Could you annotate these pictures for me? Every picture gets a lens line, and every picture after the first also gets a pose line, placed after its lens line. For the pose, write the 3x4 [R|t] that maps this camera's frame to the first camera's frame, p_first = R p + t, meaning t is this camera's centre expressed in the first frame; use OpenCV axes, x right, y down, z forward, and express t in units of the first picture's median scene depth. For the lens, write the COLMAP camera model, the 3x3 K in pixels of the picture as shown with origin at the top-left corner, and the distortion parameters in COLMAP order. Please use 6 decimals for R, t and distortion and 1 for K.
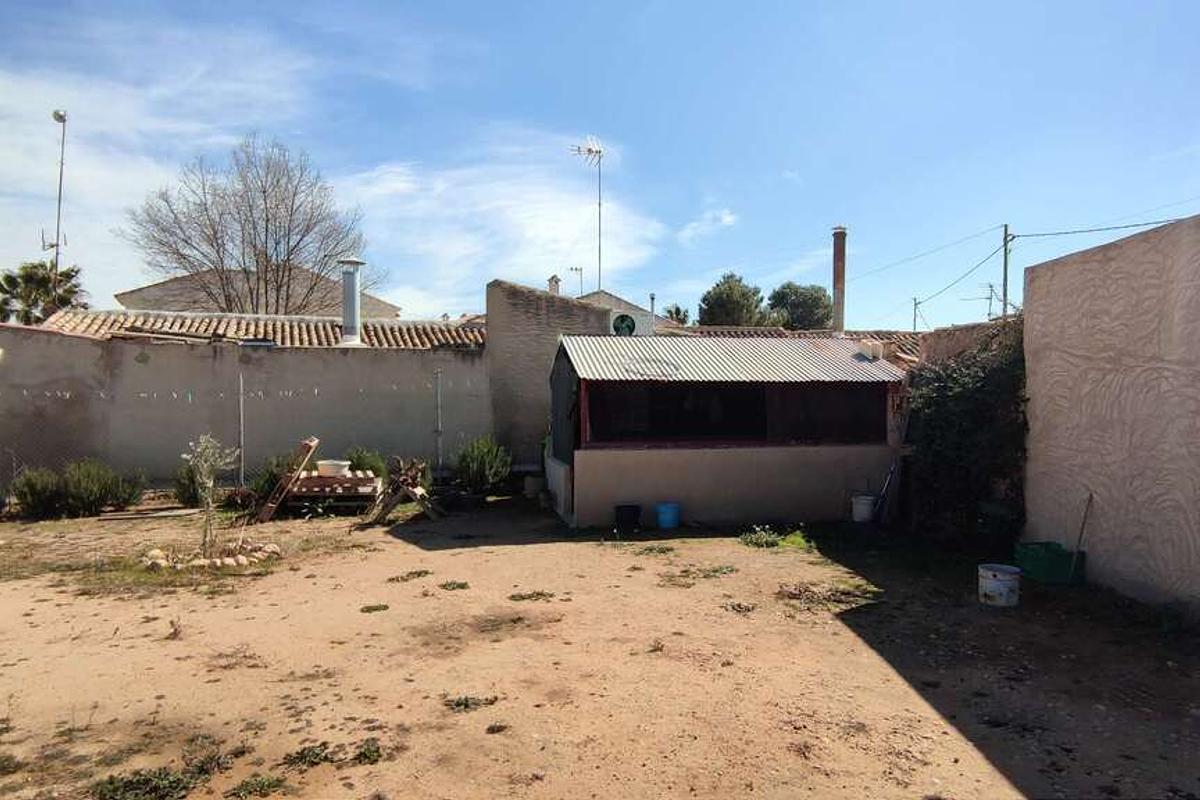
lens RADIAL K [[809.6, 0, 599.4], [0, 809.6, 396.6], [0, 0, 1]] dist [0.010159, -0.016438]
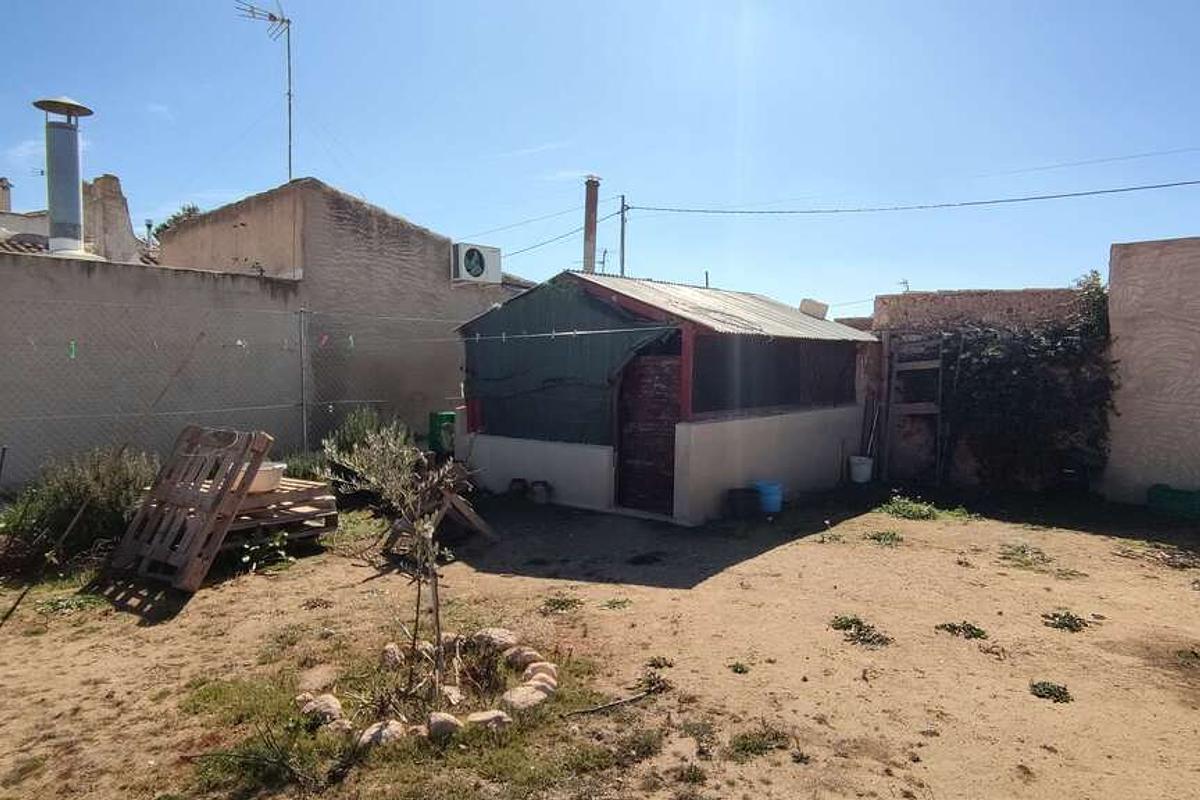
lens RADIAL K [[809.6, 0, 603.5], [0, 809.6, 406.1], [0, 0, 1]] dist [0.010159, -0.016438]
pose [[0.753494, -0.034743, 0.656536, -0.752260], [-0.009132, 0.997953, 0.063291, 0.000875], [-0.657391, -0.053685, 0.751635, 0.608064]]
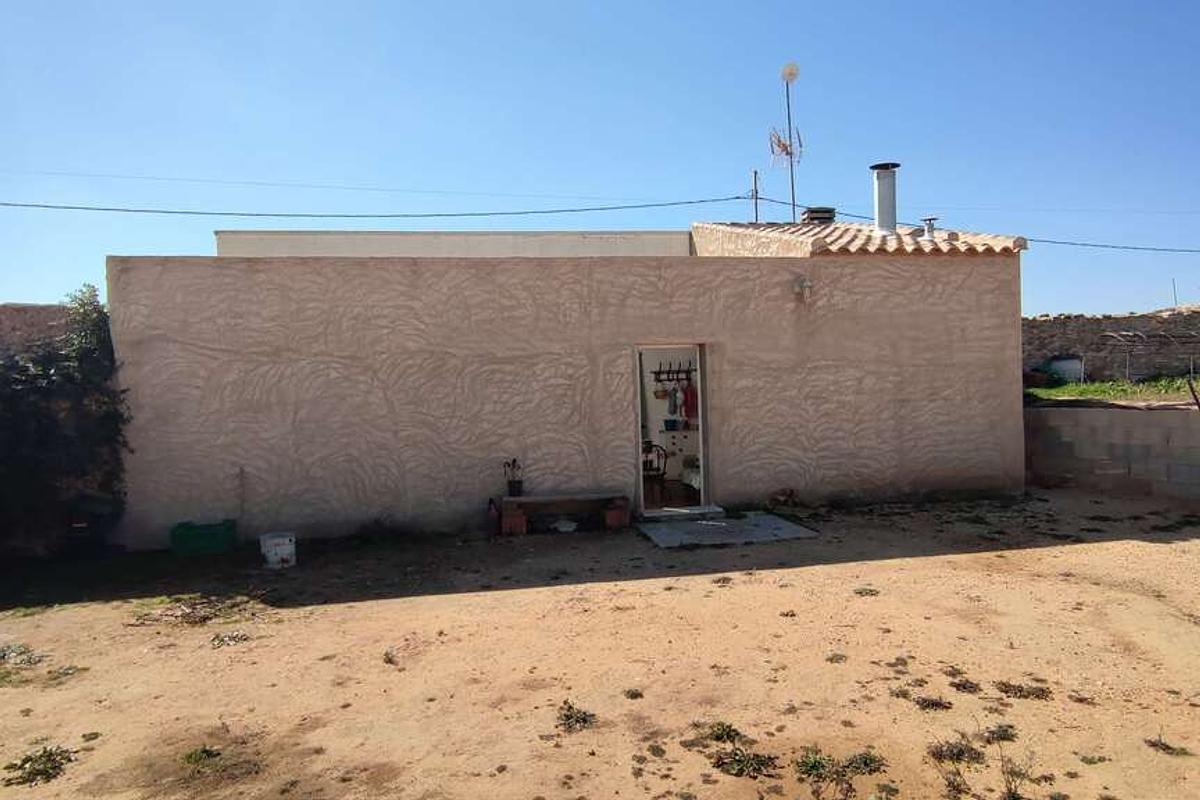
lens RADIAL K [[809.6, 0, 621.4], [0, 809.6, 396.6], [0, 0, 1]] dist [0.010159, -0.016438]
pose [[-0.221140, -0.019074, 0.975056, -0.566384], [0.025639, 0.999349, 0.025364, 0.001566], [-0.974905, 0.030608, -0.220507, 0.619950]]
